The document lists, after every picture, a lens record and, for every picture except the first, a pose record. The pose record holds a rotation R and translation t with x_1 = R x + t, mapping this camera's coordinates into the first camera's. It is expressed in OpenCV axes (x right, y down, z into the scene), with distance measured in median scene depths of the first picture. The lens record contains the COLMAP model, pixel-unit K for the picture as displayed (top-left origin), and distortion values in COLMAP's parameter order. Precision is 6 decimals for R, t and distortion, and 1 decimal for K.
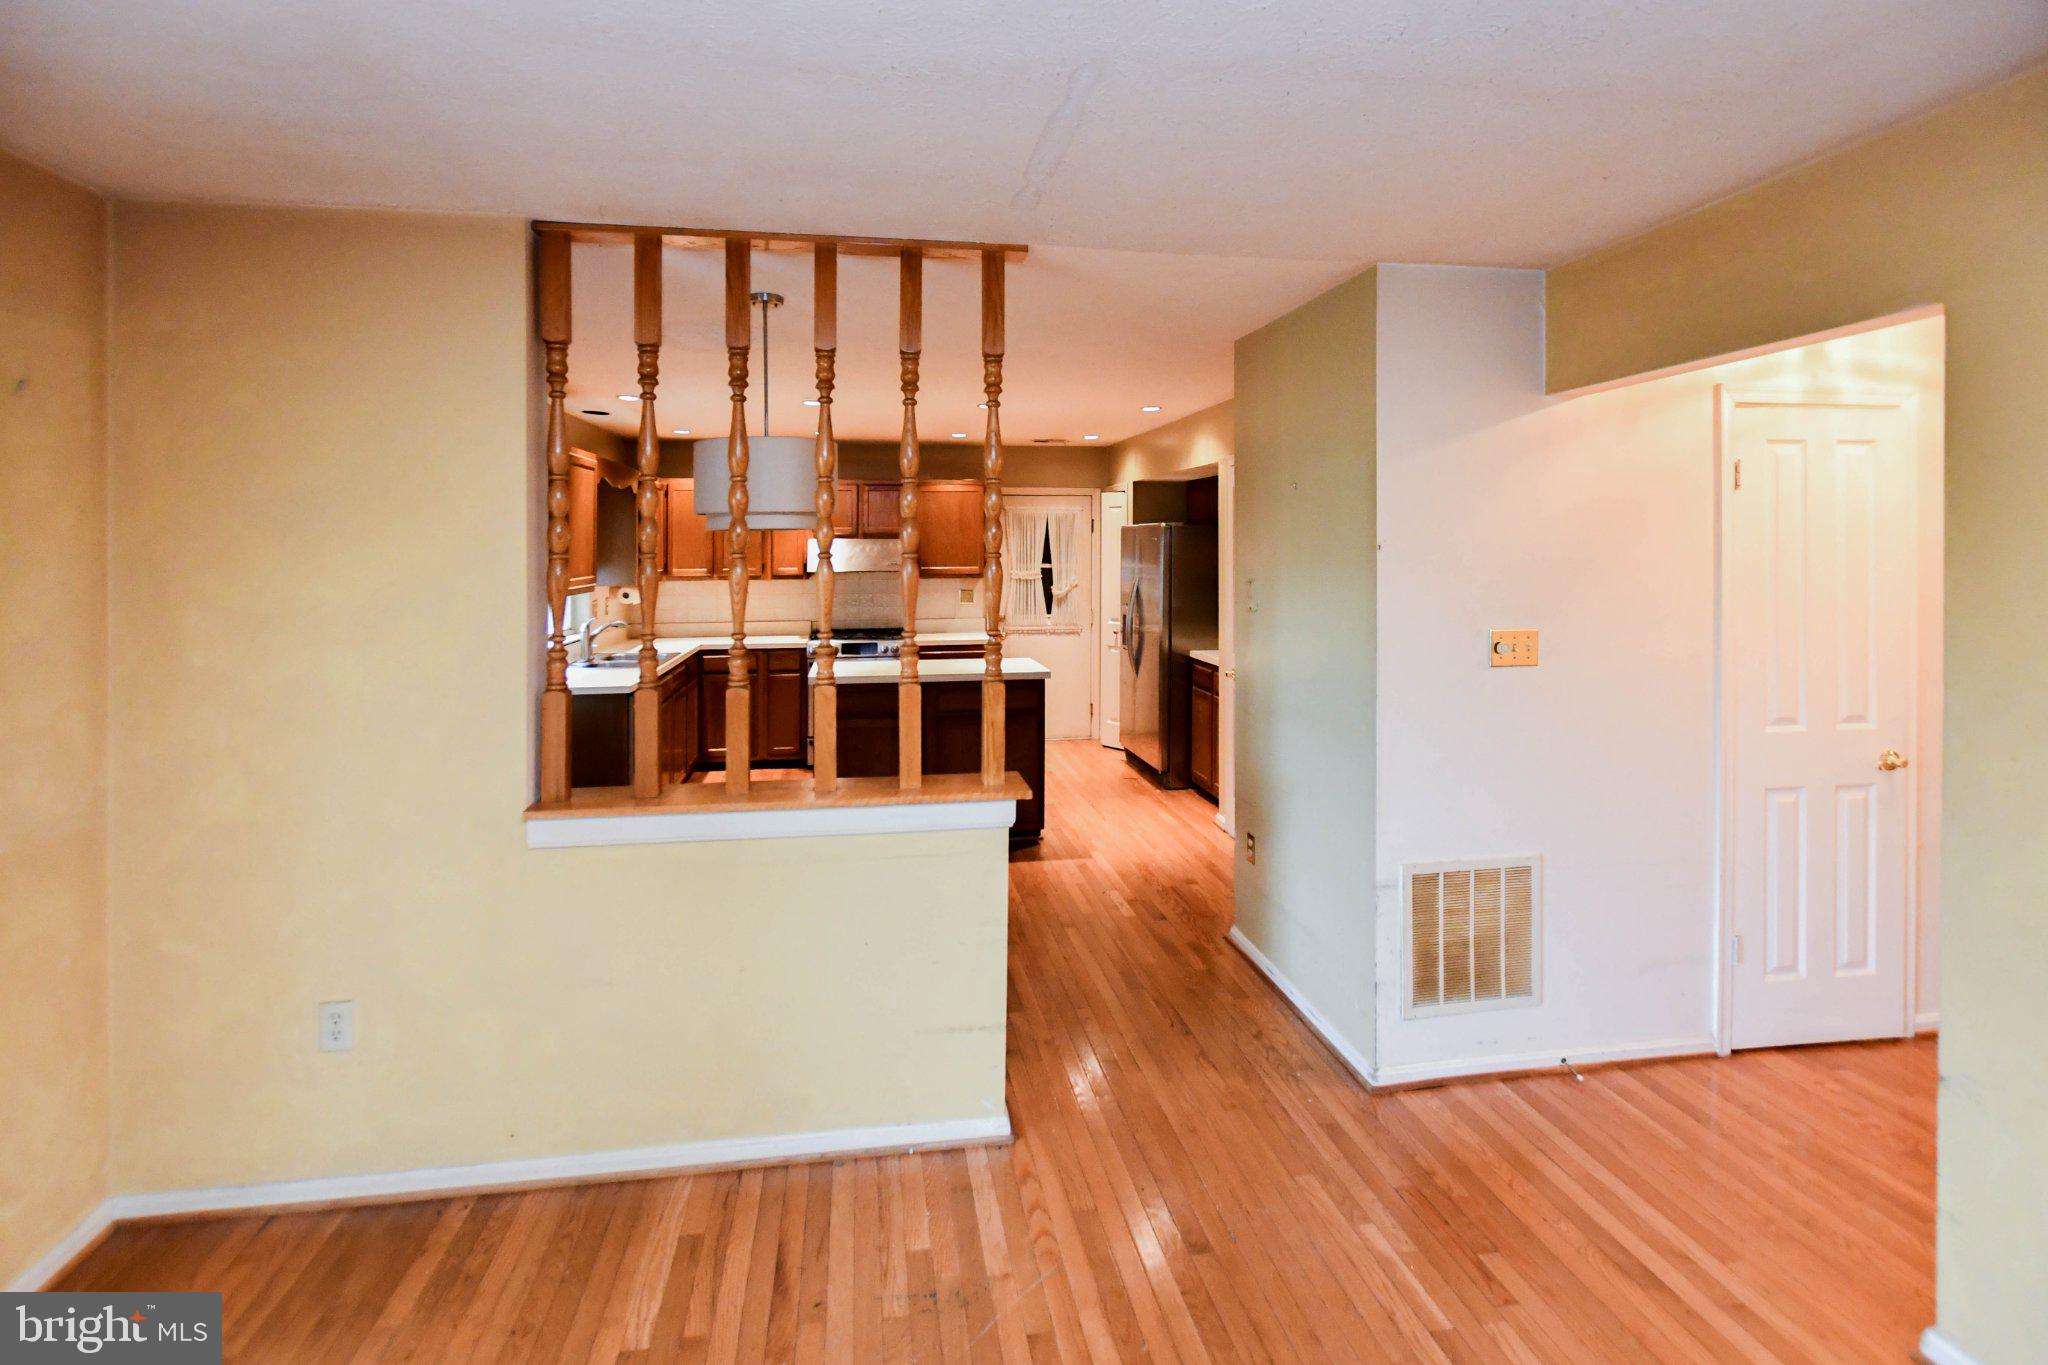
lens RADIAL K [[946.1, 0, 1015.2], [0, 946.1, 529.1], [0, 0, 1]] dist [-0.007140, 0.002874]
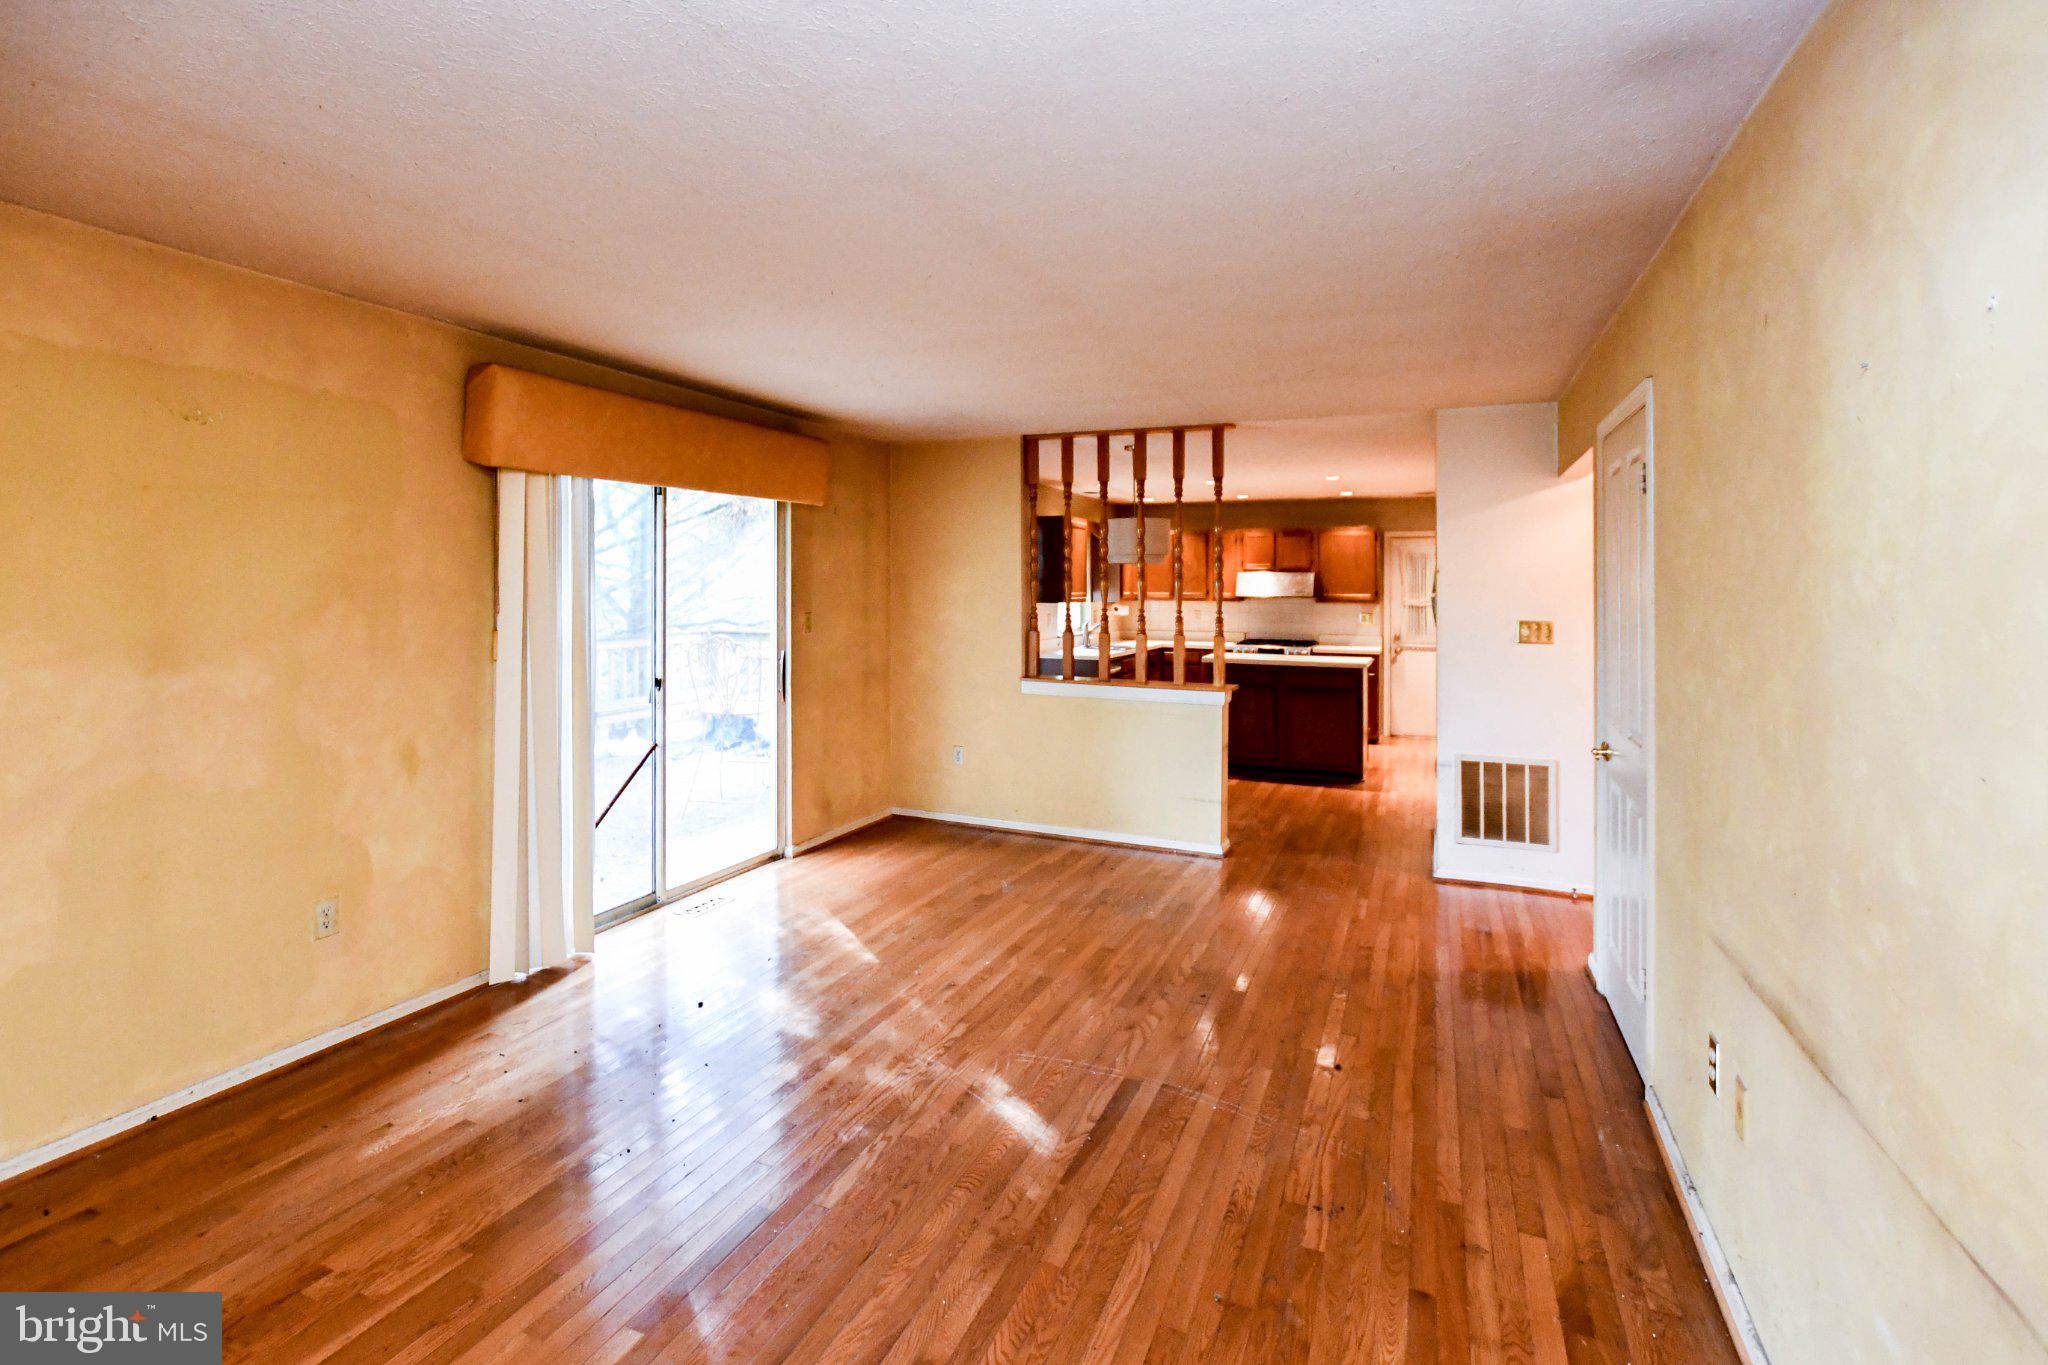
lens RADIAL K [[946.1, 0, 997.9], [0, 946.1, 585.3], [0, 0, 1]] dist [-0.007140, 0.002874]
pose [[0.831935, 0.009006, -0.554800, 0.288787], [0.000405, 0.999858, 0.016838, 0.006347], [0.554873, -0.014233, 0.831813, -0.389360]]
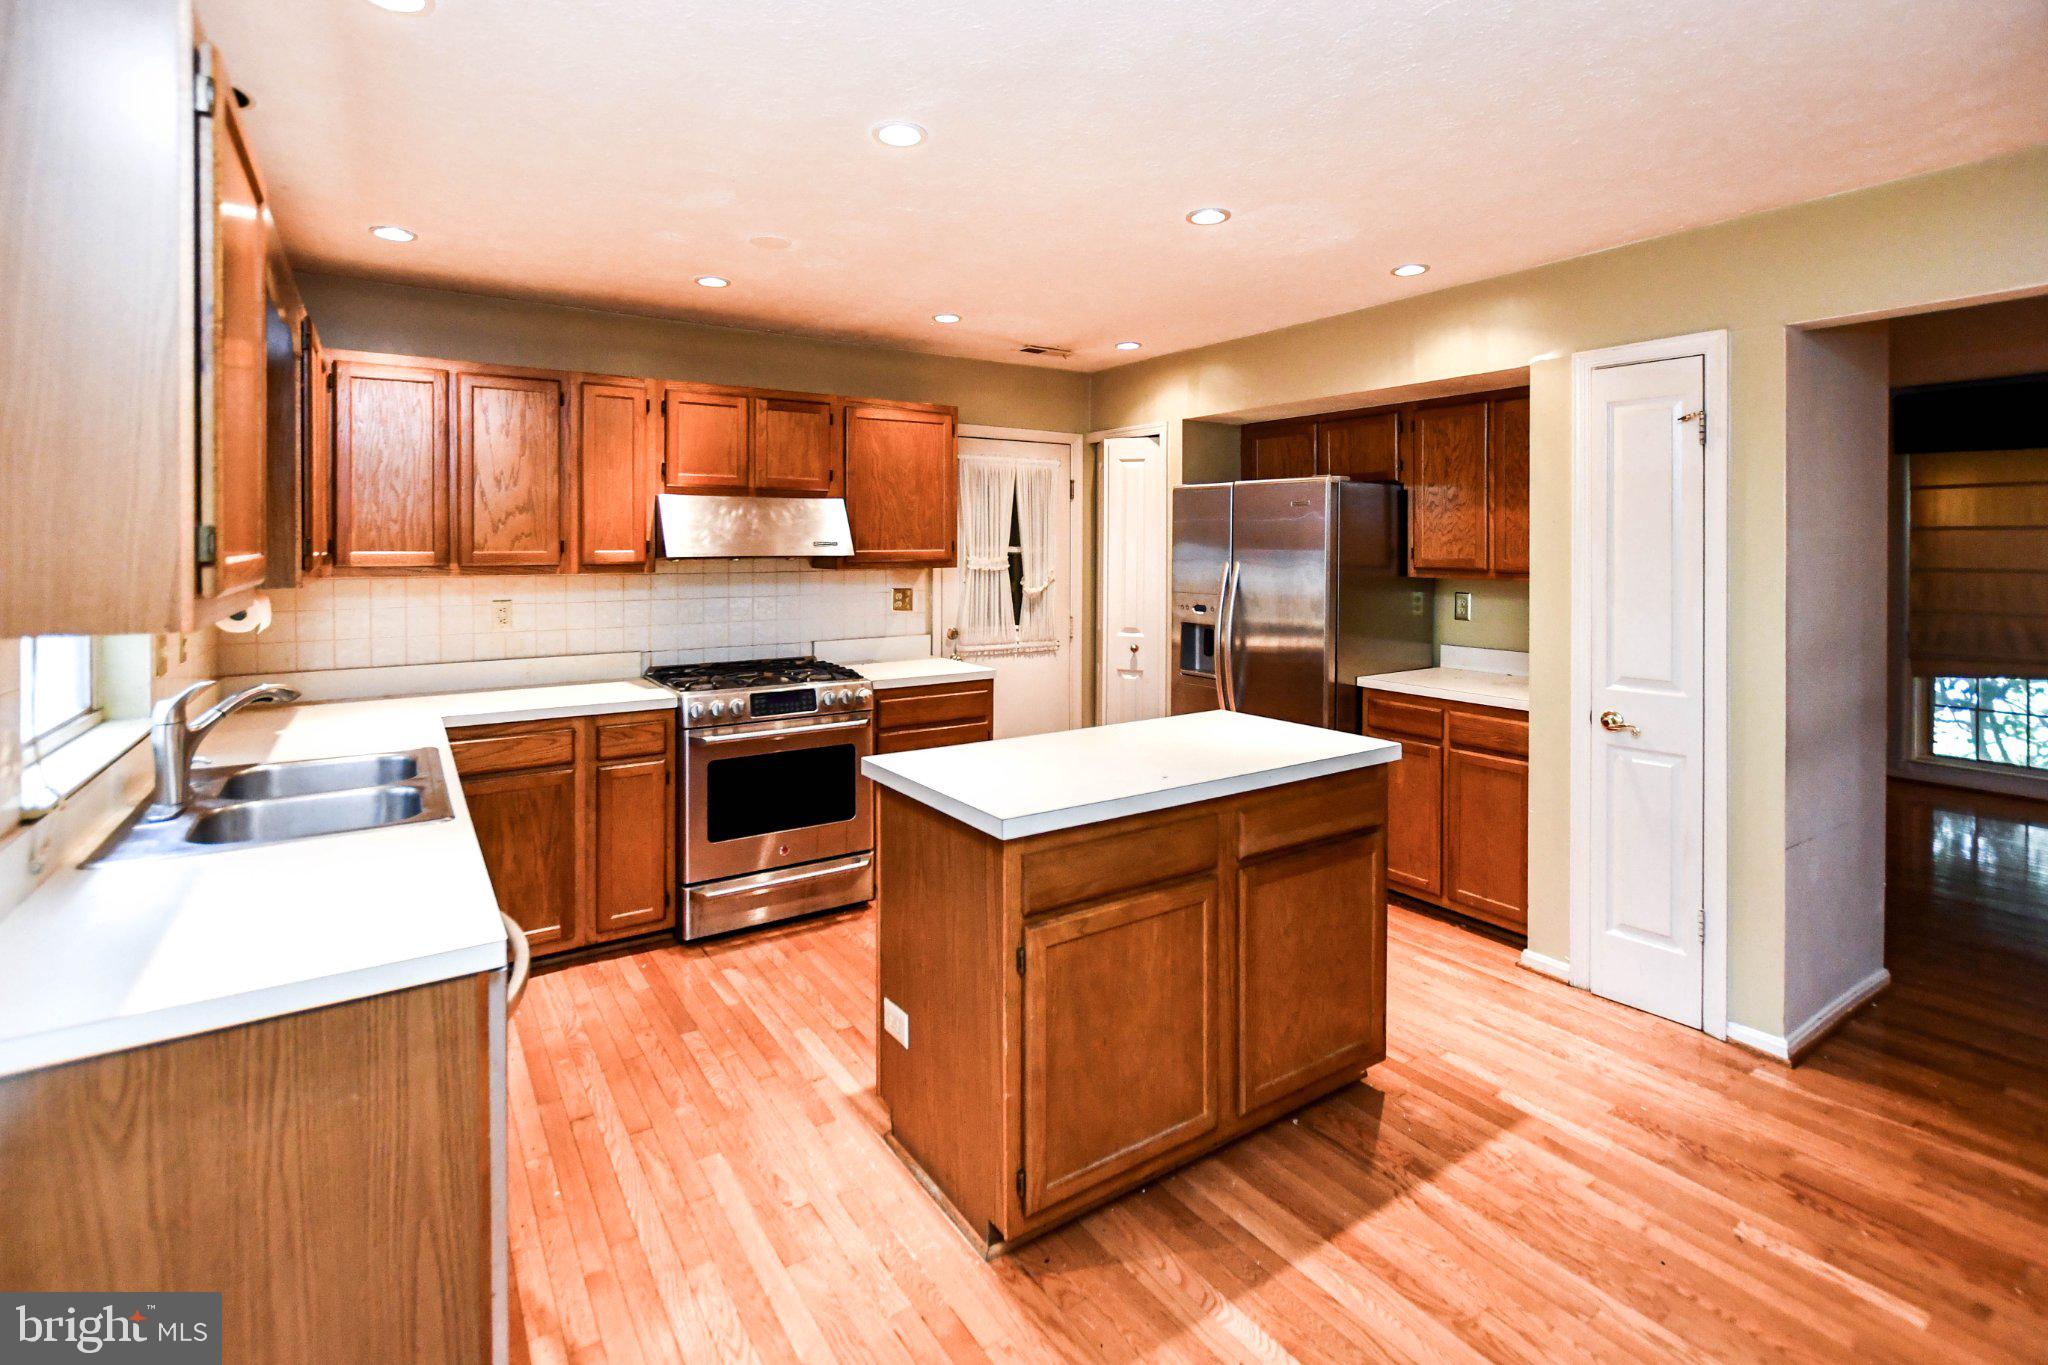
lens RADIAL K [[946.1, 0, 1016.6], [0, 946.1, 541.8], [0, 0, 1]] dist [-0.007140, 0.002874]
pose [[0.916156, 0.005091, 0.400788, -0.273085], [-0.010116, 0.999895, 0.010422, 0.032266], [-0.400693, -0.013602, 0.916111, 0.497790]]
